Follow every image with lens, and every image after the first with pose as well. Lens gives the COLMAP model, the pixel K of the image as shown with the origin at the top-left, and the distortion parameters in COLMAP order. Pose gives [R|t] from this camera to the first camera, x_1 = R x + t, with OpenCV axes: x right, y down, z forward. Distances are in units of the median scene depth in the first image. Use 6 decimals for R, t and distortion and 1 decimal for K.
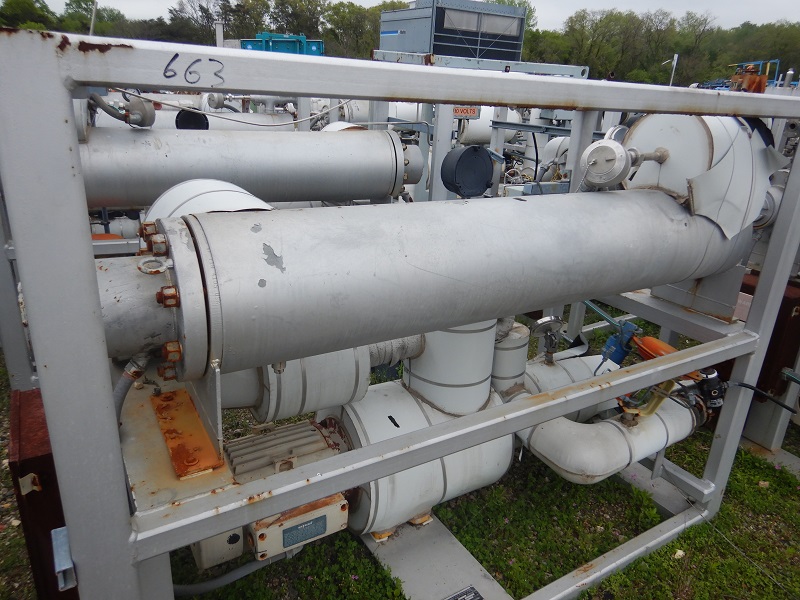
lens RADIAL K [[575.1, 0, 399.5], [0, 575.1, 299.4], [0, 0, 1]] dist [0.012784, -0.010199]
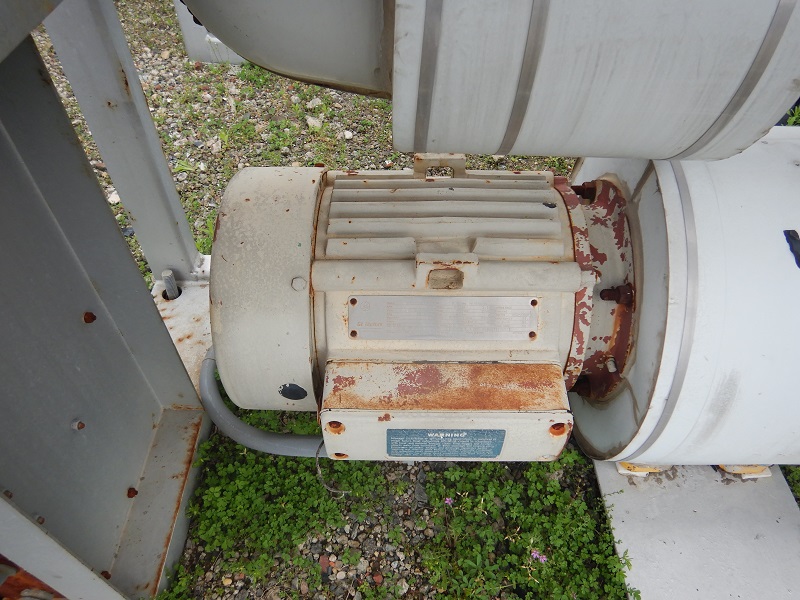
lens RADIAL K [[575.1, 0, 397.8], [0, 575.1, 301.1], [0, 0, 1]] dist [0.012784, -0.010199]
pose [[0.851714, 0.359784, -0.380972, -0.070397], [-0.152011, 0.865415, 0.477441, 0.122141], [0.501475, -0.348731, 0.791776, 0.657461]]
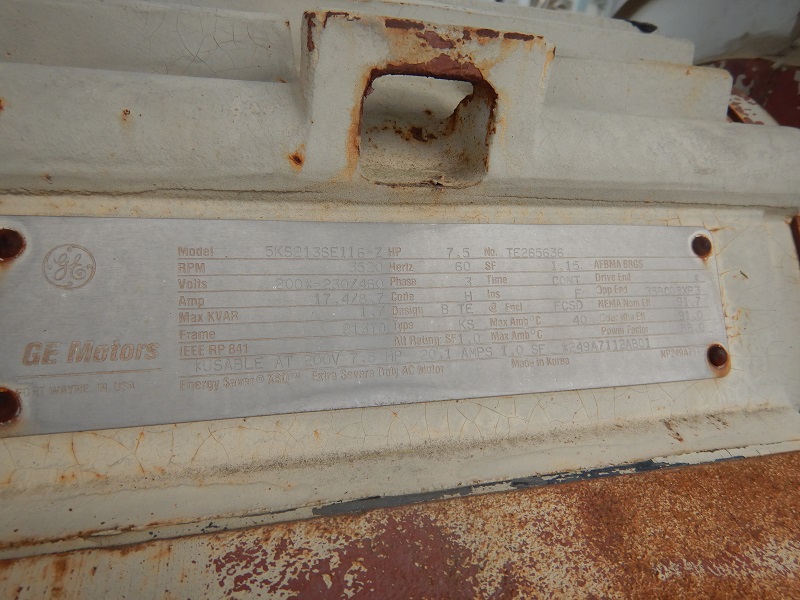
lens RADIAL K [[575.1, 0, 398.6], [0, 575.1, 299.5], [0, 0, 1]] dist [0.012784, -0.010199]
pose [[0.960660, 0.188753, -0.203726, -0.173107], [-0.165290, 0.978065, 0.126761, 0.301015], [0.223183, -0.088101, 0.970787, 0.883512]]
